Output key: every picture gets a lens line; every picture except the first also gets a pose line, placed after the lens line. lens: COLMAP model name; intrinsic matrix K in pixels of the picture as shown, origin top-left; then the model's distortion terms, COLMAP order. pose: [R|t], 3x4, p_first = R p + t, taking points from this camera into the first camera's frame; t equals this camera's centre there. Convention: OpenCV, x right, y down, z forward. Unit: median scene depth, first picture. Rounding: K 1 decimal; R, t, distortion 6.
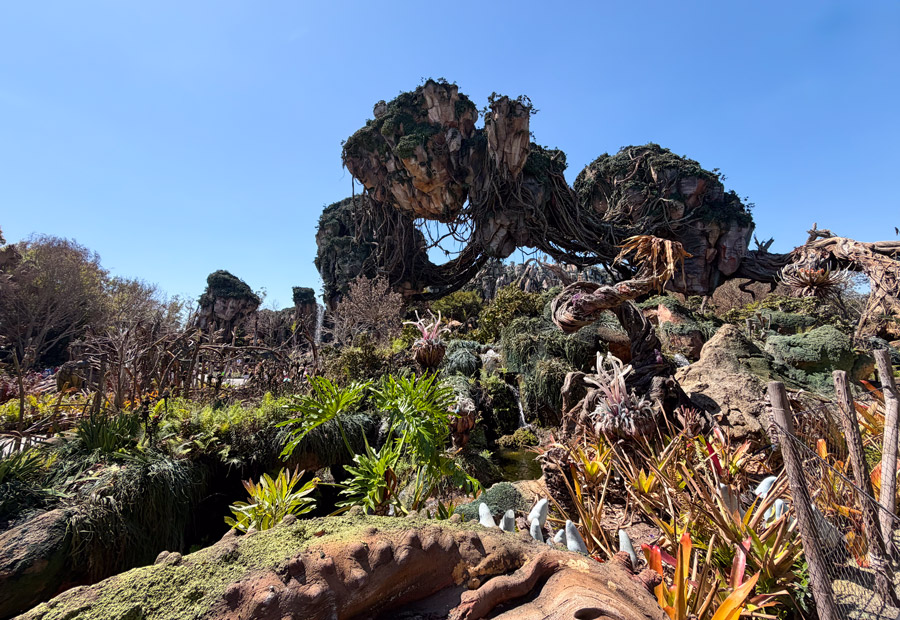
lens RADIAL K [[372.5, 0, 453.0], [0, 372.5, 271.6], [0, 0, 1]] dist [0.000247, -0.000245]
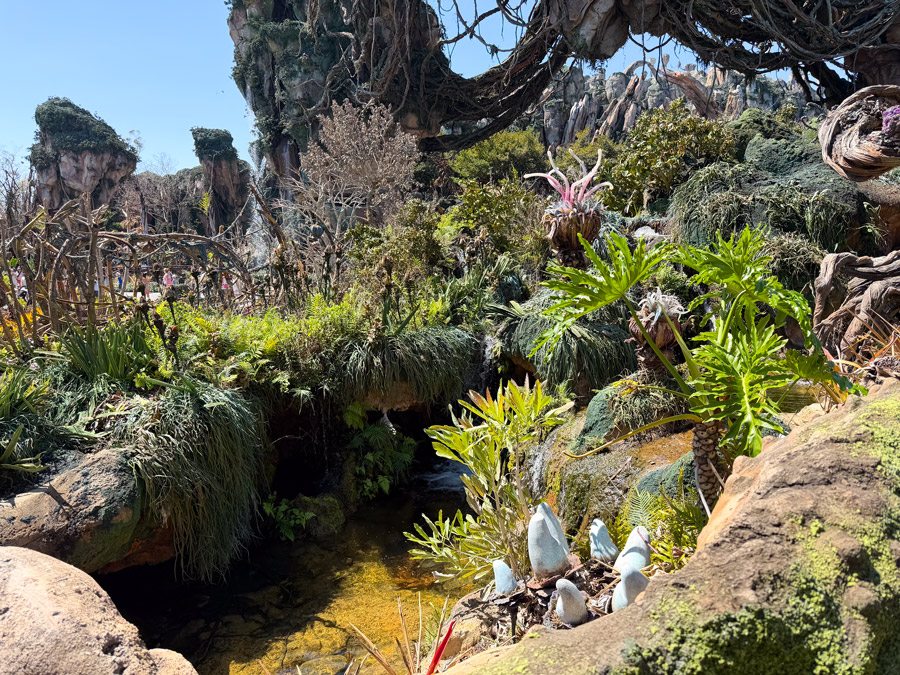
lens RADIAL K [[665.5, 0, 452.0], [0, 665.5, 346.0], [0, 0, 1]] dist [0.032693, -0.038785]
pose [[0.999391, -0.008924, -0.033742, -0.045581], [0.020230, 0.935905, 0.351671, 0.005200], [0.028441, -0.352139, 0.935515, -0.006905]]
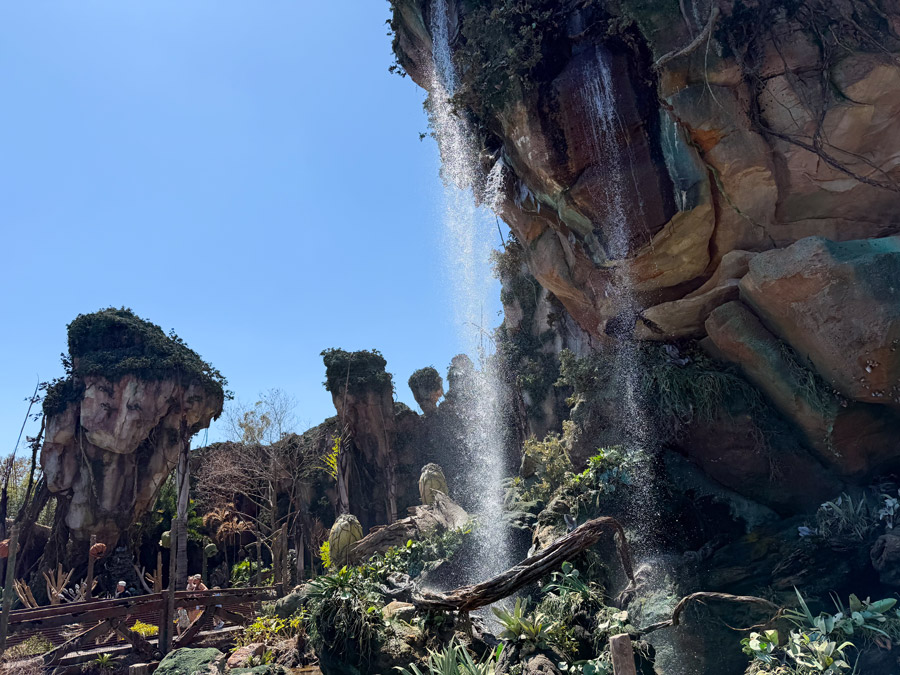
lens RADIAL K [[665.5, 0, 449.3], [0, 665.5, 337.9], [0, 0, 1]] dist [0.032693, -0.038785]
pose [[0.966245, -0.144784, -0.213092, -0.366291], [0.122416, 0.985825, -0.114730, 0.212764], [0.226682, 0.084772, 0.970273, 0.855492]]
